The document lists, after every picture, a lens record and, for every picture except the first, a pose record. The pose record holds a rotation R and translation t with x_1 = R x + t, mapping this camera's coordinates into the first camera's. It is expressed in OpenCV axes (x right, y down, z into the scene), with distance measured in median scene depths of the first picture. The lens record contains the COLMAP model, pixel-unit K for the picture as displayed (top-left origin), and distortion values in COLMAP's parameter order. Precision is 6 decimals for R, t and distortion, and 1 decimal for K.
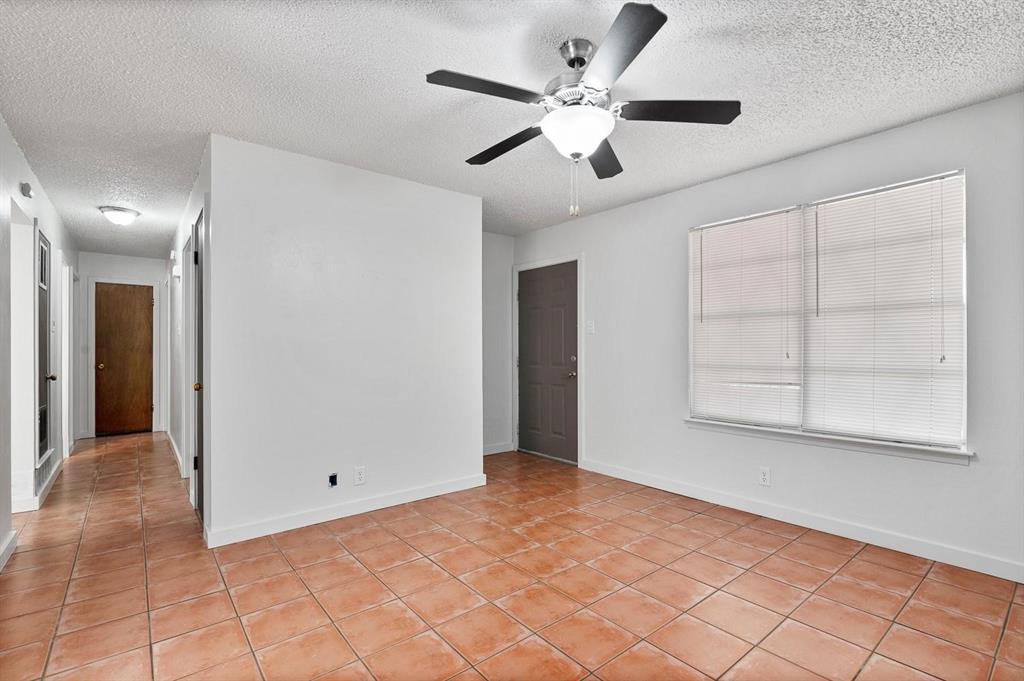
lens RADIAL K [[474.5, 0, 517.4], [0, 474.5, 344.0], [0, 0, 1]] dist [-0.003933, -0.000564]
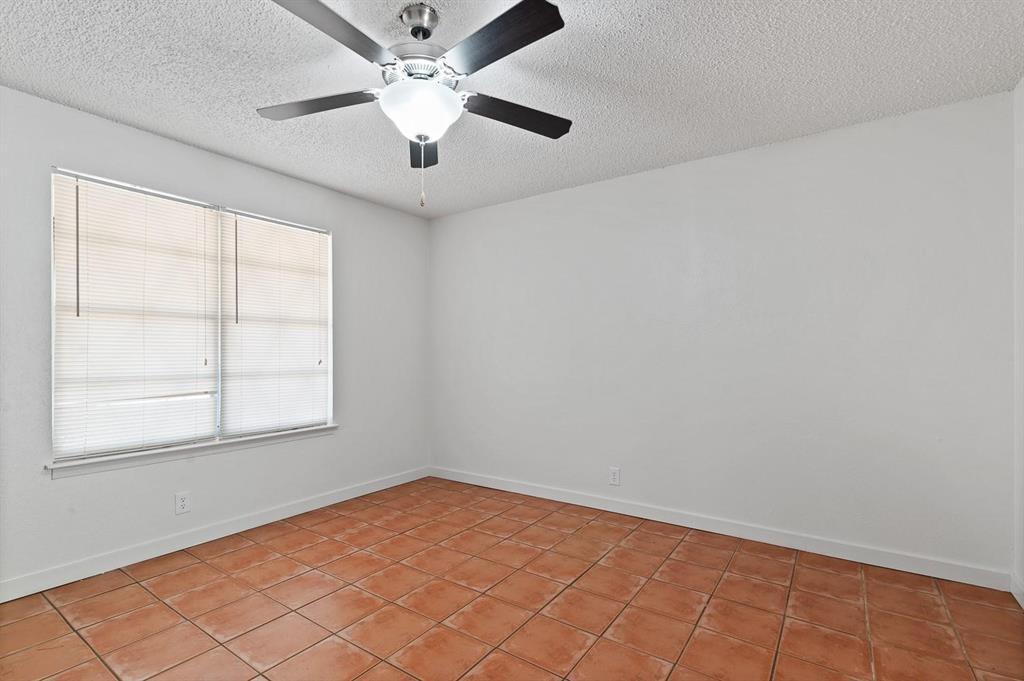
lens RADIAL K [[474.5, 0, 516.0], [0, 474.5, 349.7], [0, 0, 1]] dist [-0.003933, -0.000564]
pose [[-0.283034, 0.011064, 0.959046, -0.522228], [-0.008791, 0.999862, -0.014129, 0.008185], [-0.959069, -0.012430, -0.282898, 0.720593]]
